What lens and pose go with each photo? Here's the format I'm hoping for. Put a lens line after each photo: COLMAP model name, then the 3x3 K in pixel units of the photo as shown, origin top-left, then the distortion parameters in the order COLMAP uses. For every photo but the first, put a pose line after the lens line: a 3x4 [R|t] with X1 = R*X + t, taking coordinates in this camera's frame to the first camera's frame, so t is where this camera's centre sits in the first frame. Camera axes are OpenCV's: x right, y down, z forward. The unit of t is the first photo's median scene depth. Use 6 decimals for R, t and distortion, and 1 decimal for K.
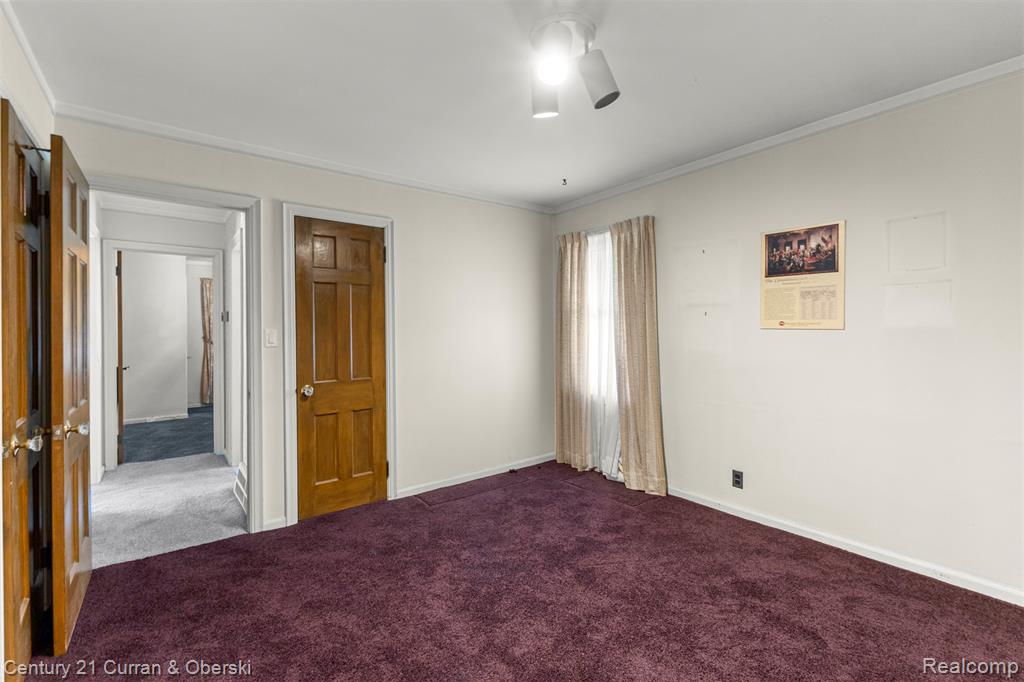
lens RADIAL K [[445.3, 0, 508.0], [0, 445.3, 324.6], [0, 0, 1]] dist [0.001180, -0.000162]
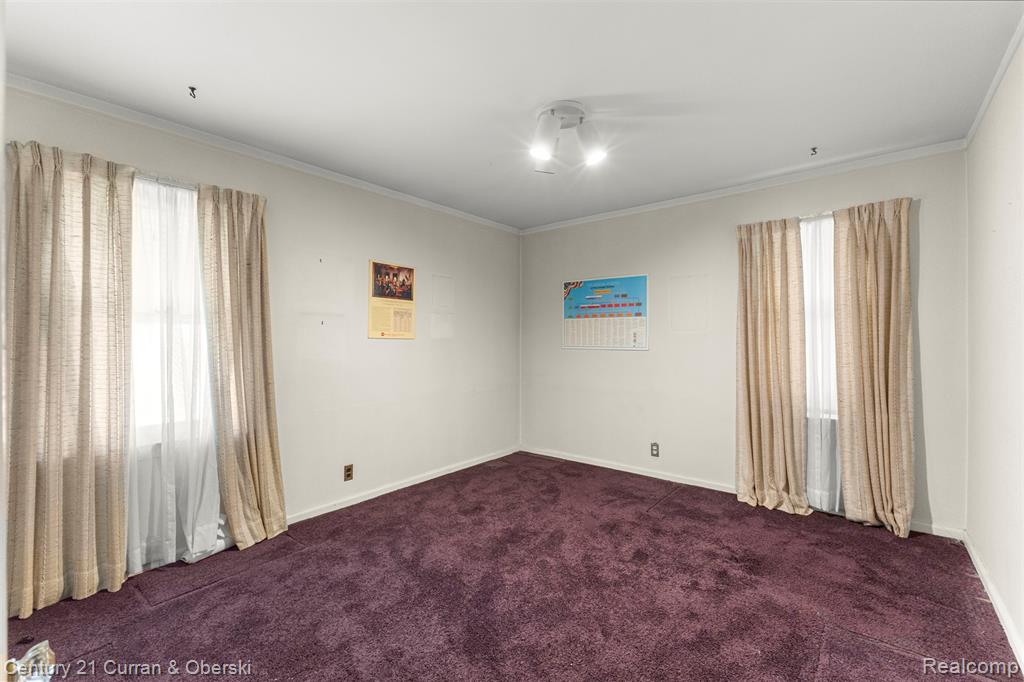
lens RADIAL K [[441.6, 0, 512.0], [0, 441.6, 341.0], [0, 0, 1]] dist [0.001236, 0.000117]
pose [[-0.230836, 0.009953, 0.972942, -0.729239], [-0.002038, 0.999941, -0.010712, 0.030406], [-0.972991, -0.004455, -0.230802, 0.947204]]
